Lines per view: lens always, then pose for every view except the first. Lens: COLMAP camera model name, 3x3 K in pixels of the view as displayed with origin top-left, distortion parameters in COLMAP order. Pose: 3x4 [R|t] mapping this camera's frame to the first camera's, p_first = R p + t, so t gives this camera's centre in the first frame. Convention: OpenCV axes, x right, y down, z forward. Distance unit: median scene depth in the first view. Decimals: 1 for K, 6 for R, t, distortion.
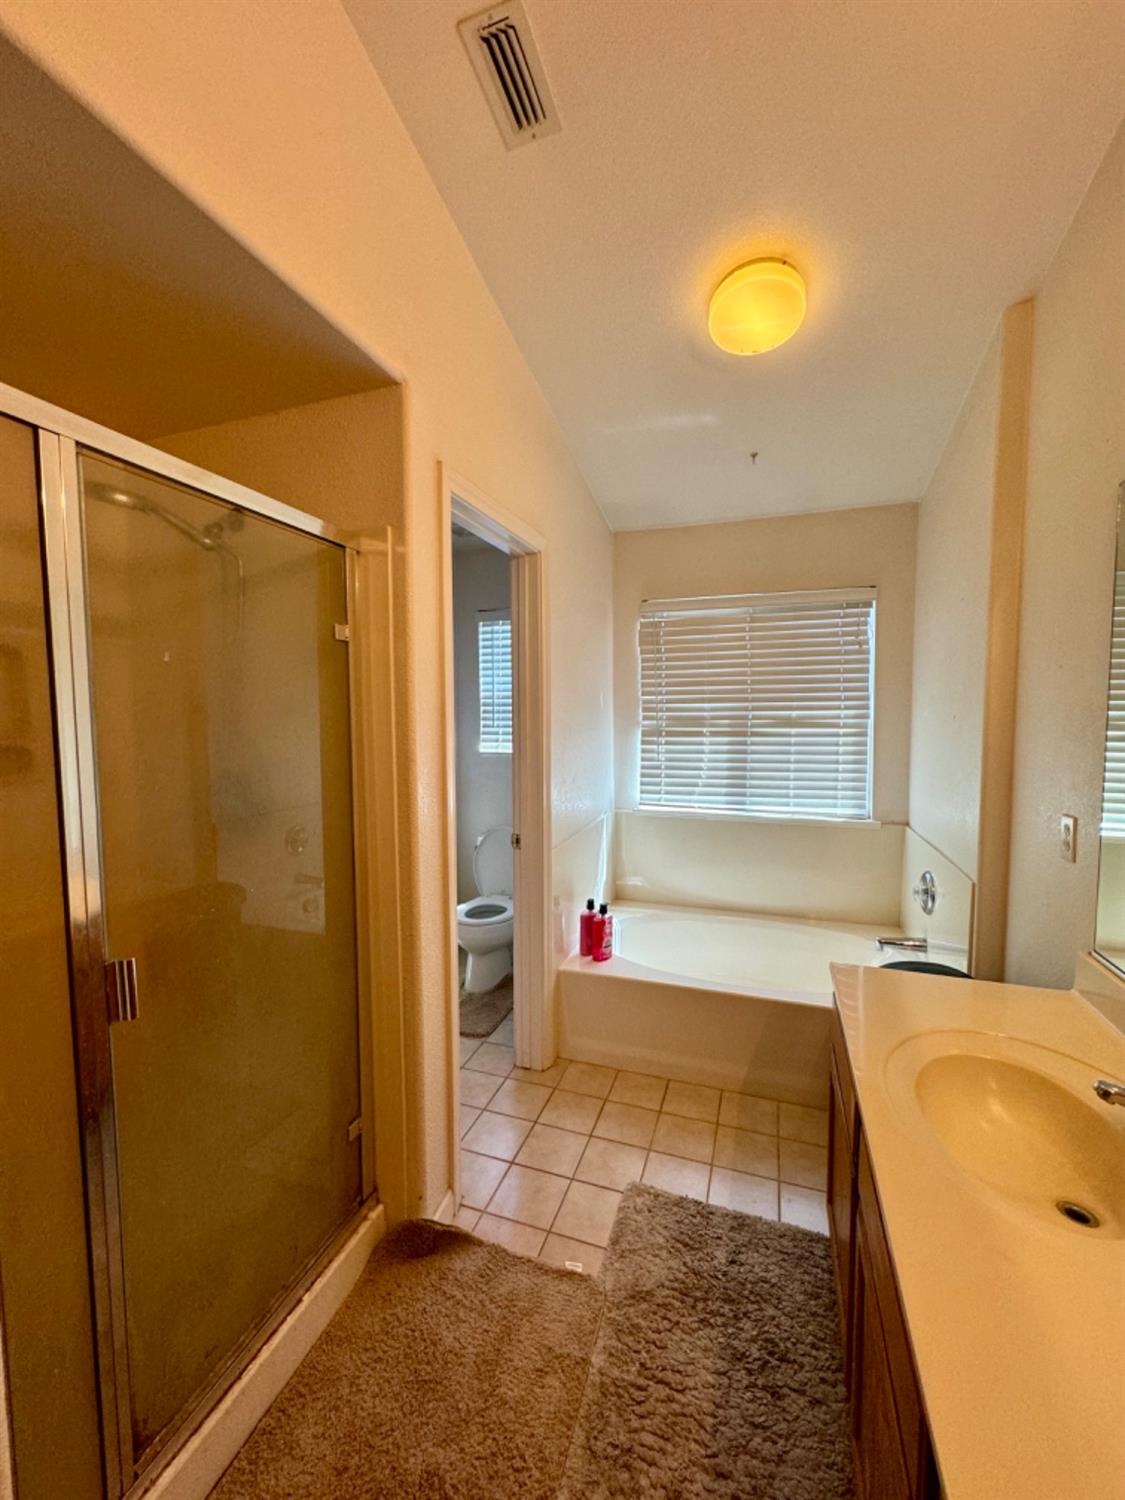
lens RADIAL K [[601.4, 0, 558.4], [0, 601.4, 752.7], [0, 0, 1]] dist [-0.000775, 0.000047]
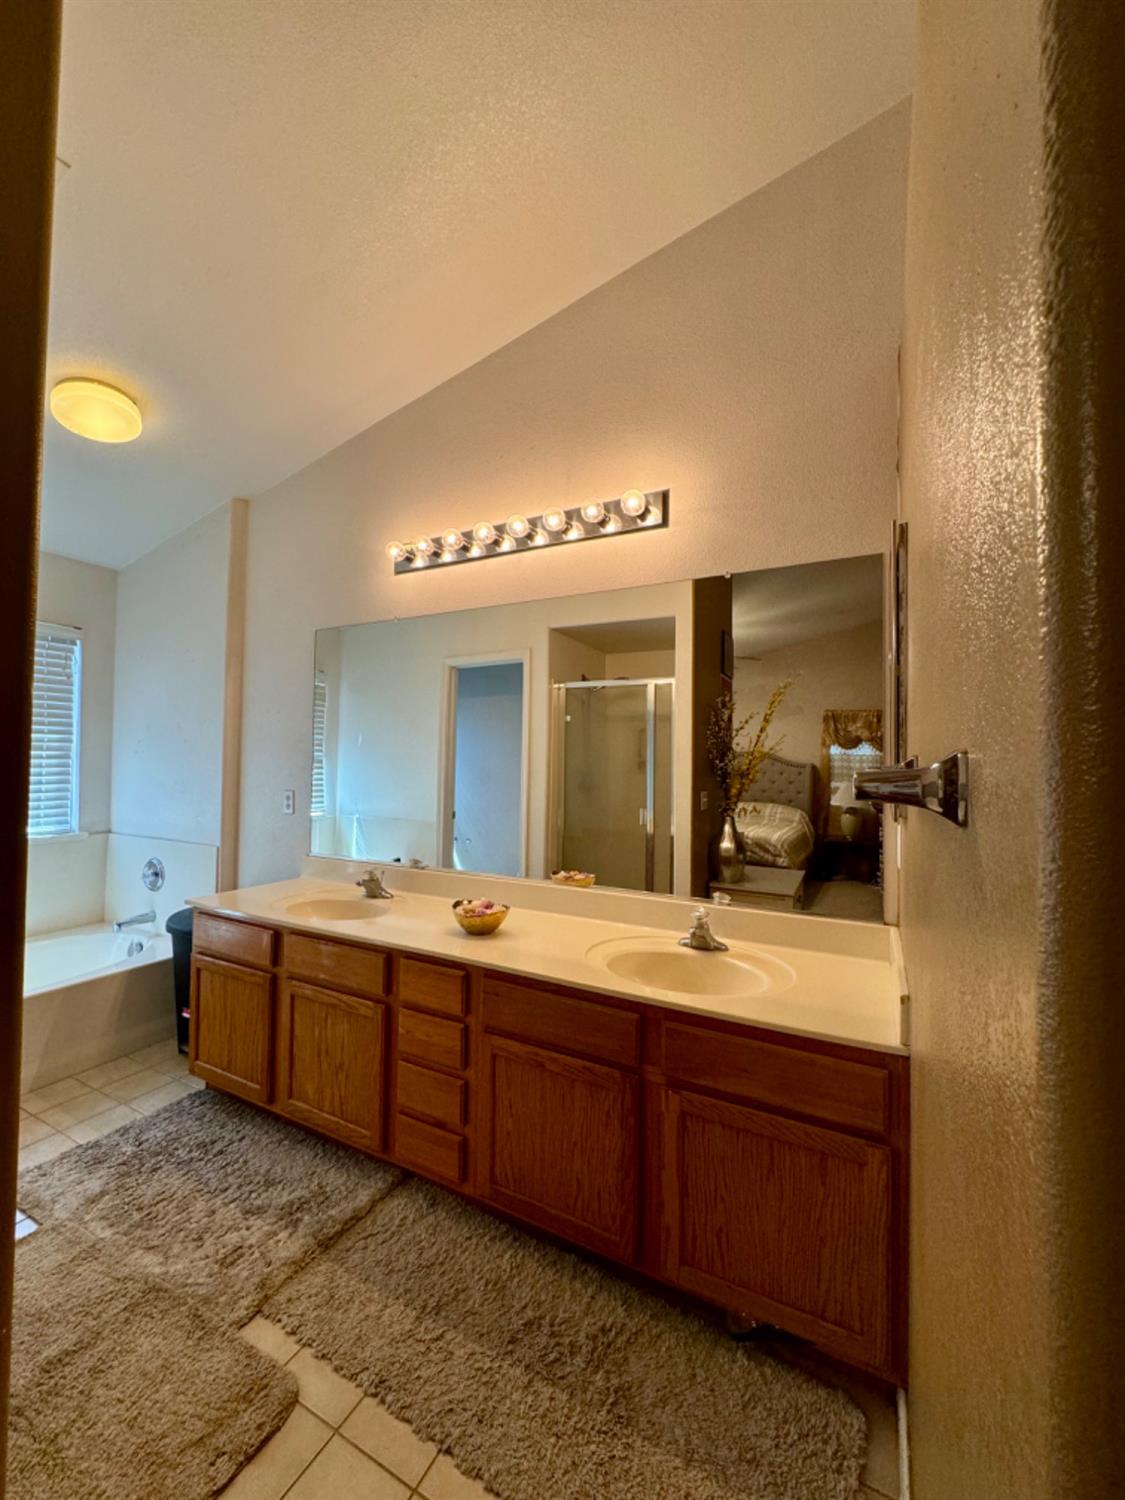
lens RADIAL K [[601.4, 0, 562.5], [0, 601.4, 749.3], [0, 0, 1]] dist [-0.000775, 0.000047]
pose [[0.154365, 0.032746, 0.987471, -0.773468], [0.051859, 0.997804, -0.041196, 0.084325], [-0.986652, 0.057568, 0.152327, -0.131533]]
